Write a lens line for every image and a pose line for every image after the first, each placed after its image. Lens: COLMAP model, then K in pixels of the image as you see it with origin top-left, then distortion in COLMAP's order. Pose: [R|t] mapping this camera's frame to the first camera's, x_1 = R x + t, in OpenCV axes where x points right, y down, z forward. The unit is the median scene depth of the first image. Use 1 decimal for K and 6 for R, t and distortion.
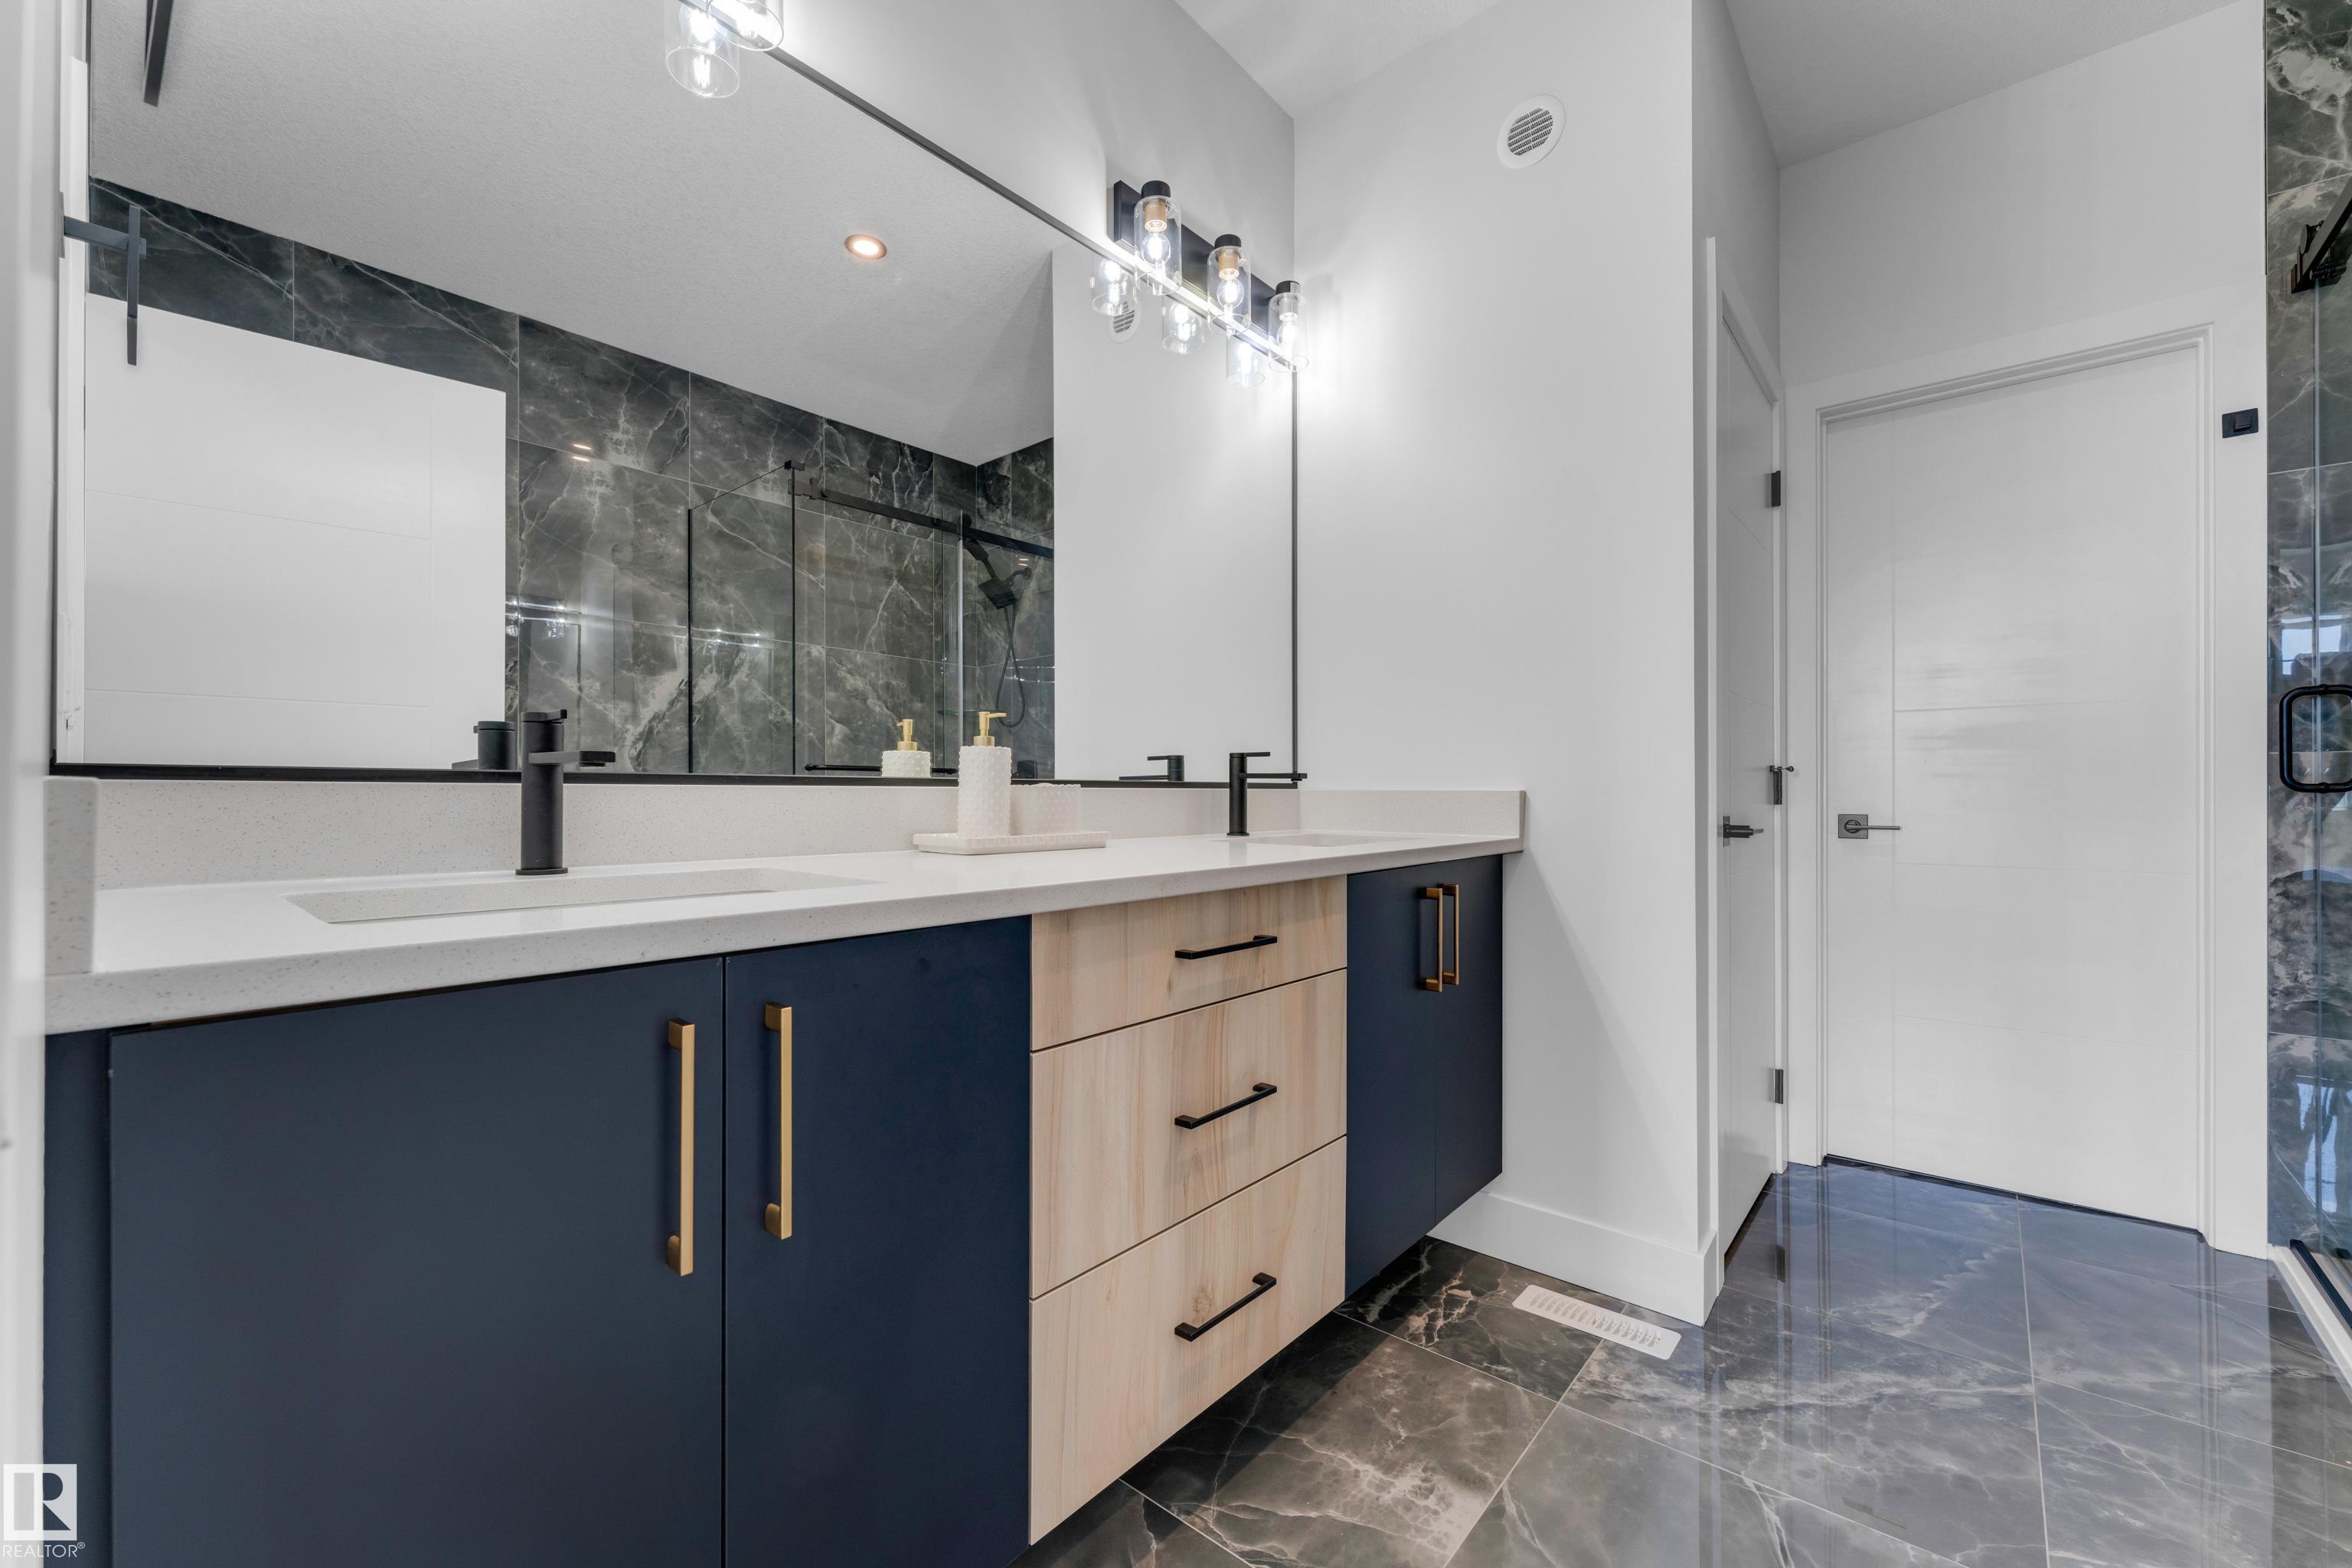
lens RADIAL K [[955.2, 0, 1172.7], [0, 955.2, 780.3], [0, 0, 1]] dist [-0.002021, 0.000410]
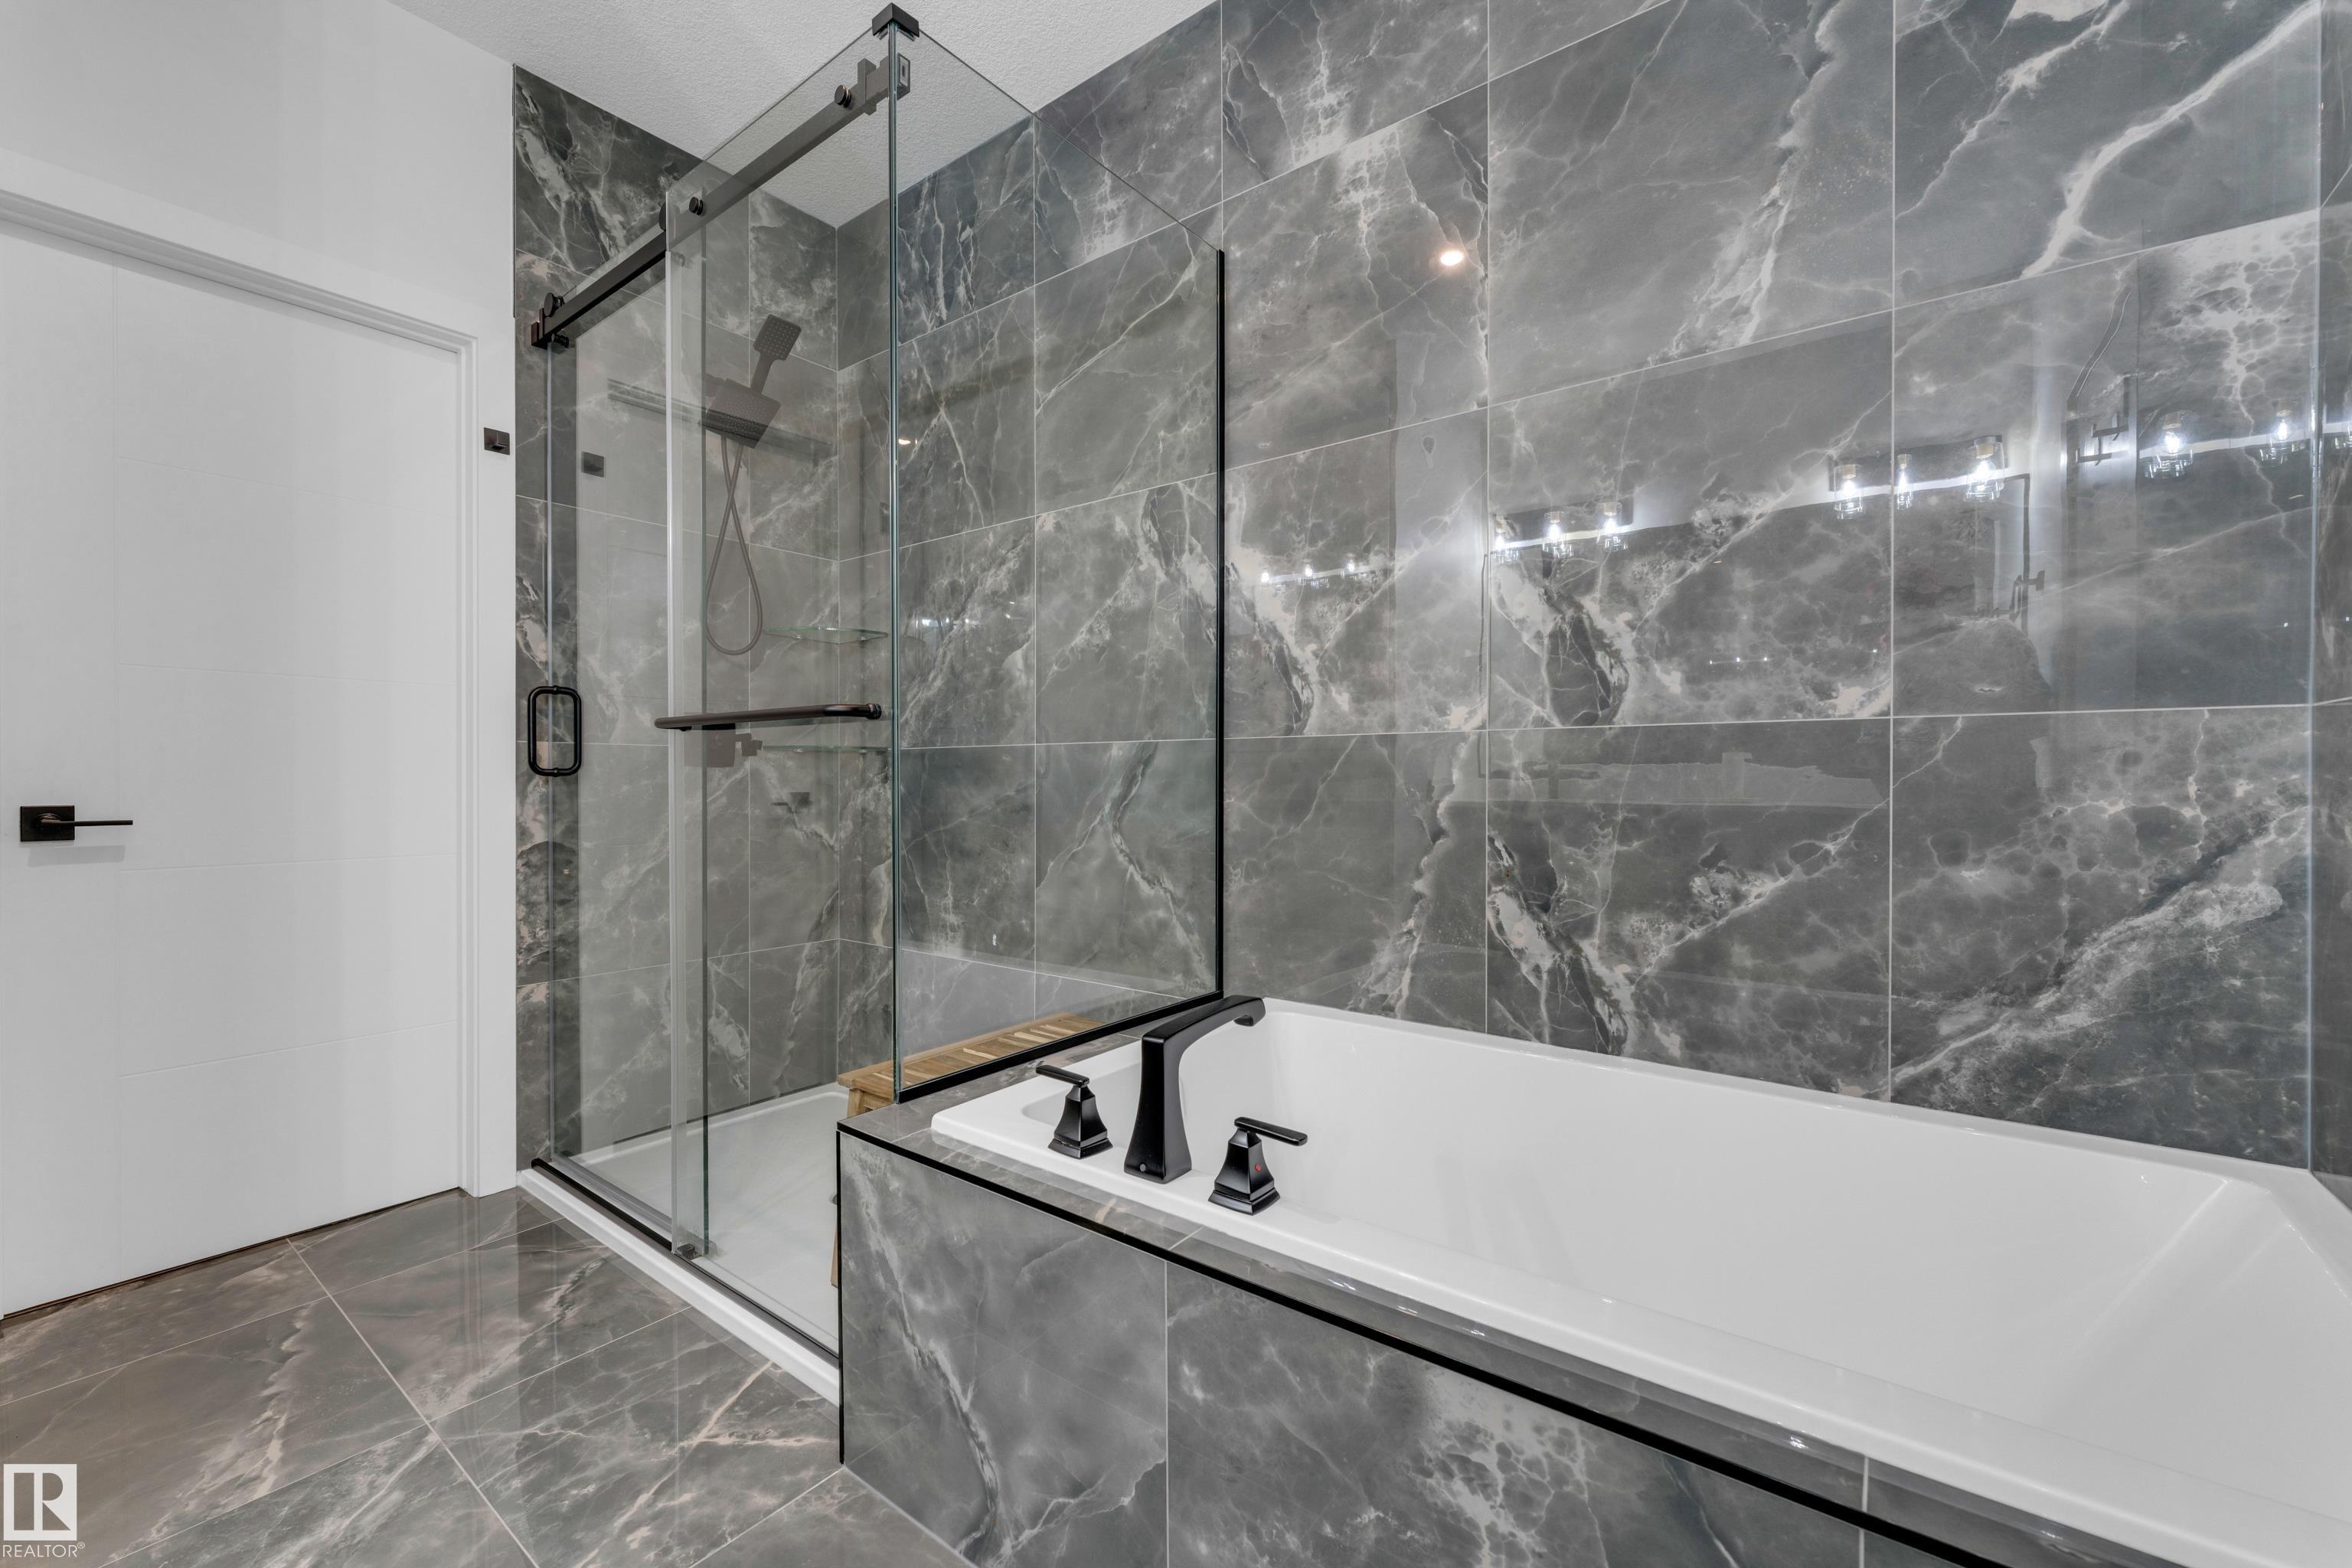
lens RADIAL K [[955.2, 0, 1172.7], [0, 955.2, 780.3], [0, 0, 1]] dist [-0.002021, 0.000410]
pose [[-0.051113, -0.005668, 0.998677, -0.027265], [-0.013495, 0.999897, 0.004984, 0.001578], [-0.998602, -0.013222, -0.051184, 0.284776]]
